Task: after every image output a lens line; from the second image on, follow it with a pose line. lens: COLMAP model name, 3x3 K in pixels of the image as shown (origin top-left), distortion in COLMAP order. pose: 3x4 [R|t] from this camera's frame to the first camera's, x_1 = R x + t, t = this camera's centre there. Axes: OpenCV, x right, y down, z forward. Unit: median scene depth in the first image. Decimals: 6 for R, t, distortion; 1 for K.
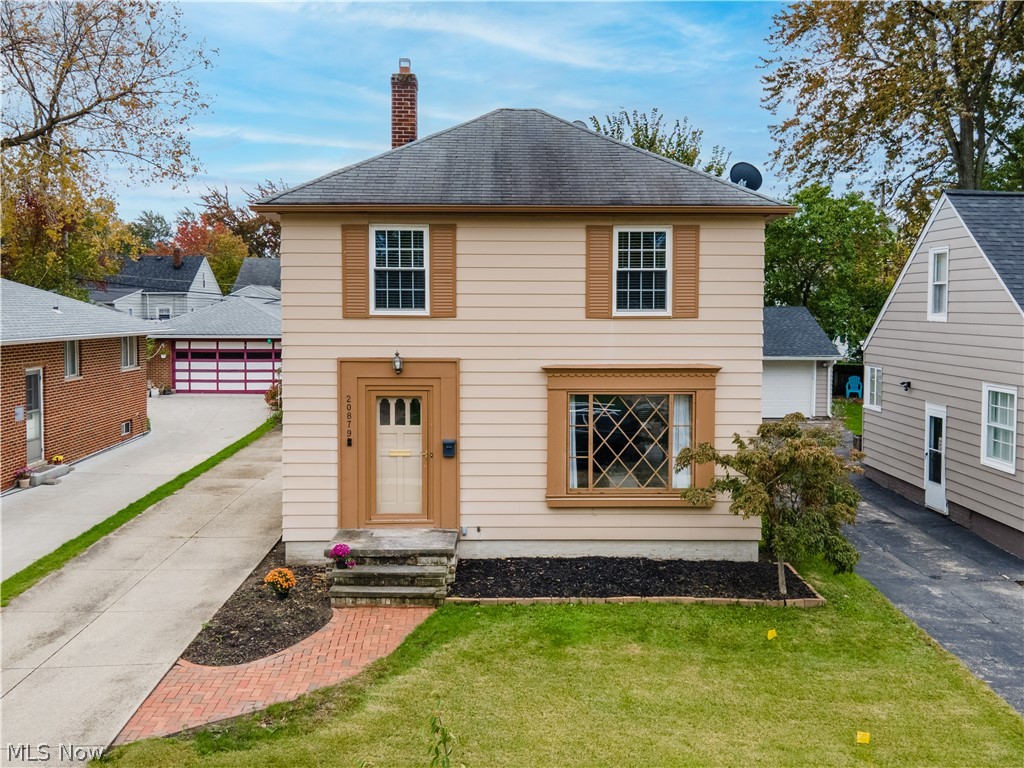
lens RADIAL K [[989.0, 0, 516.1], [0, 989.0, 341.7], [0, 0, 1]] dist [0.013322, 0.002494]
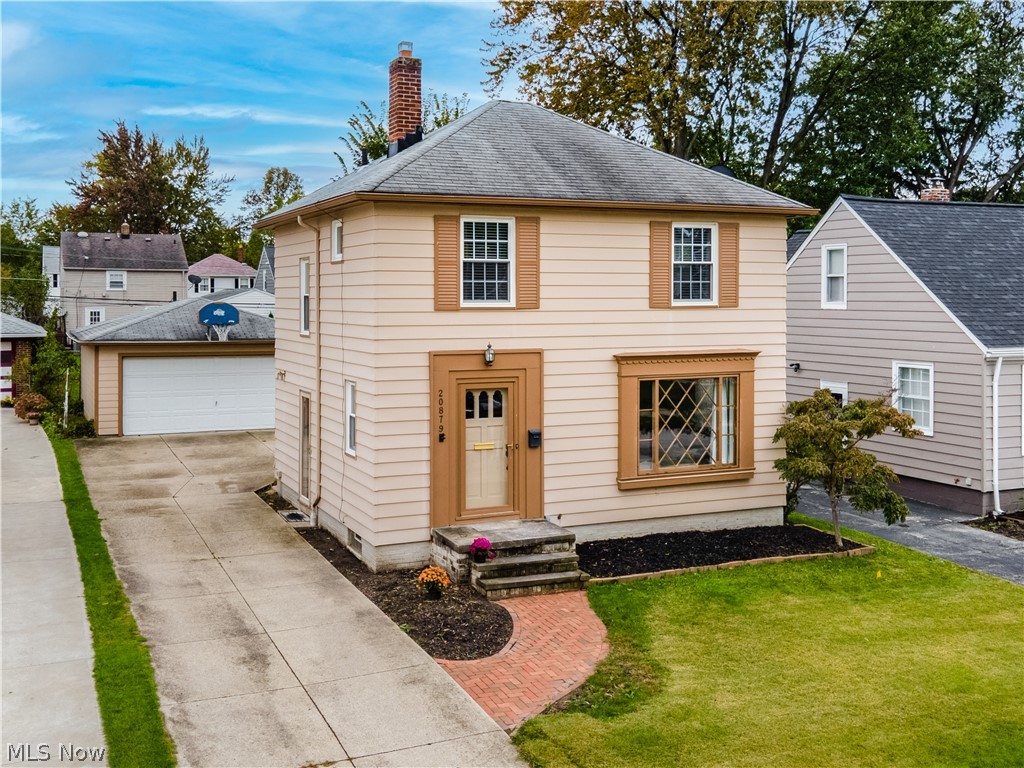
lens RADIAL K [[1116.4, 0, 526.2], [0, 1116.4, 315.8], [0, 0, 1]] dist [0.022627, -0.009731]
pose [[0.916950, -0.012276, 0.398813, -0.529138], [0.020379, 0.999663, -0.016086, 0.000866], [-0.398481, 0.022877, 0.916891, -0.044792]]
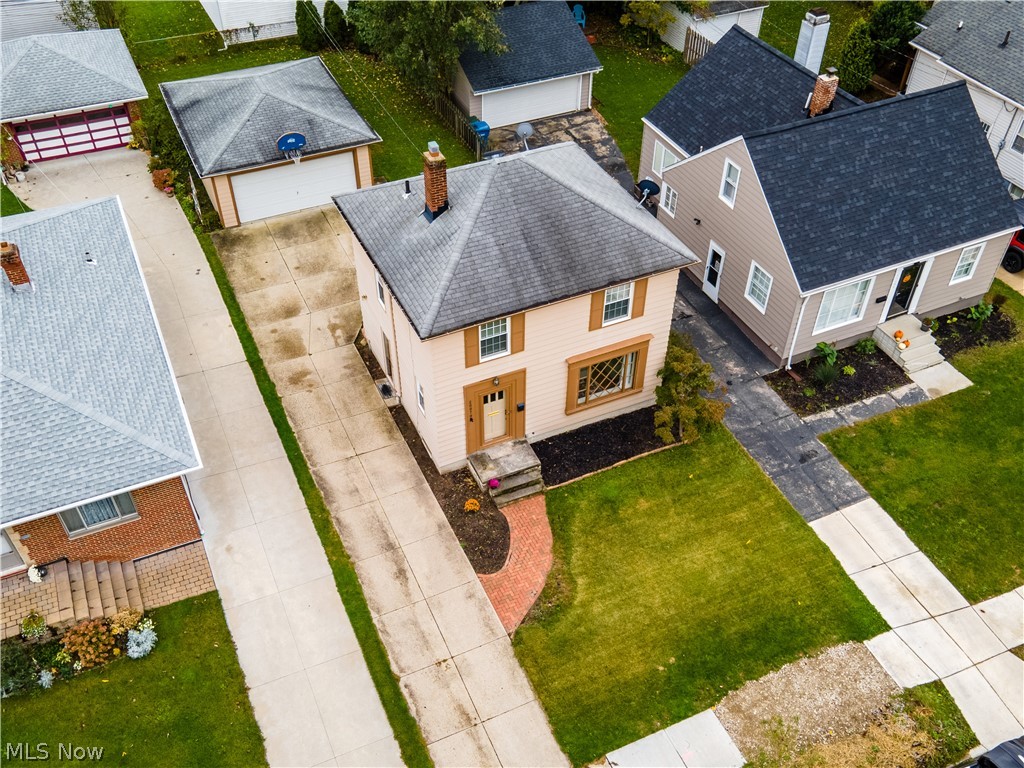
lens RADIAL K [[940.3, 0, 505.3], [0, 940.3, 471.4], [0, 0, 1]] dist [0.026826, 0.004624]
pose [[0.918848, -0.290104, 0.267503, -0.606015], [0.022505, 0.715310, 0.698444, -1.048502], [-0.393969, -0.635744, 0.663790, -0.246516]]
